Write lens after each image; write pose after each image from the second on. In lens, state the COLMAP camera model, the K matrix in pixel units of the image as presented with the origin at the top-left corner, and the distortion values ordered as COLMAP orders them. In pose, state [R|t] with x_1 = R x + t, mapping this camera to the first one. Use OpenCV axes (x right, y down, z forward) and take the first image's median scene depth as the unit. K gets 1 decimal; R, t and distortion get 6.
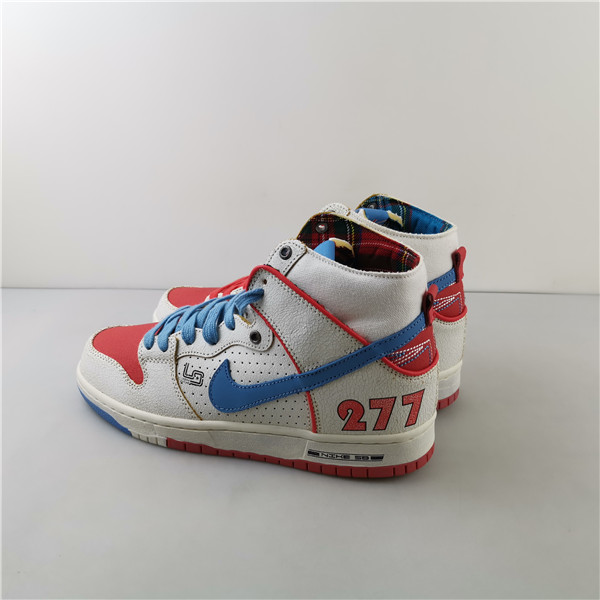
lens RADIAL K [[648.7, 0, 300.0], [0, 648.7, 300.0], [0, 0, 1]] dist [0.015895, 0.009049]
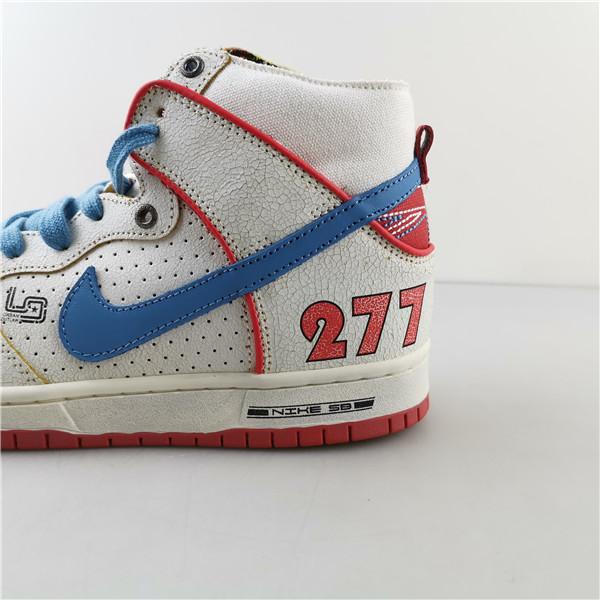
lens RADIAL K [[648.7, 0, 300.0], [0, 648.7, 300.0], [0, 0, 1]] dist [0.015895, 0.009049]
pose [[0.948873, -0.052572, 0.311251, -0.122617], [0.097335, 0.986715, -0.130073, 0.220035], [-0.300278, 0.153719, 0.941384, 0.429836]]
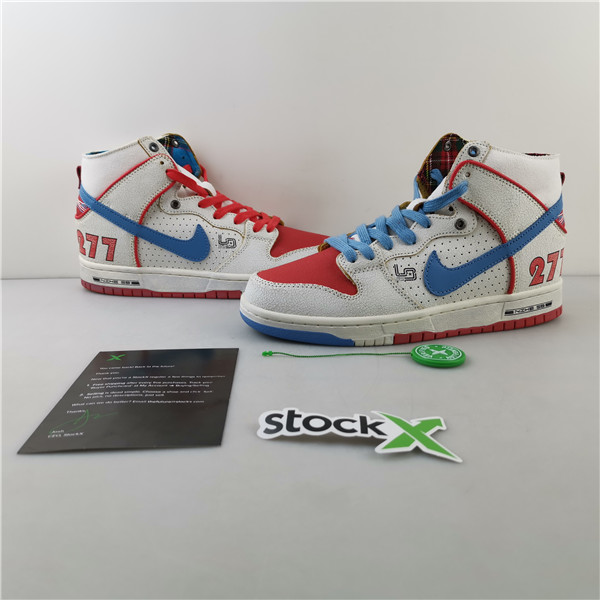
lens RADIAL K [[648.7, 0, 300.0], [0, 648.7, 300.0], [0, 0, 1]] dist [0.015895, 0.009049]
pose [[0.820998, -0.154192, 0.549715, -1.006806], [0.226319, 0.971855, -0.065407, 0.207347], [-0.524158, 0.178110, 0.832788, 0.173599]]
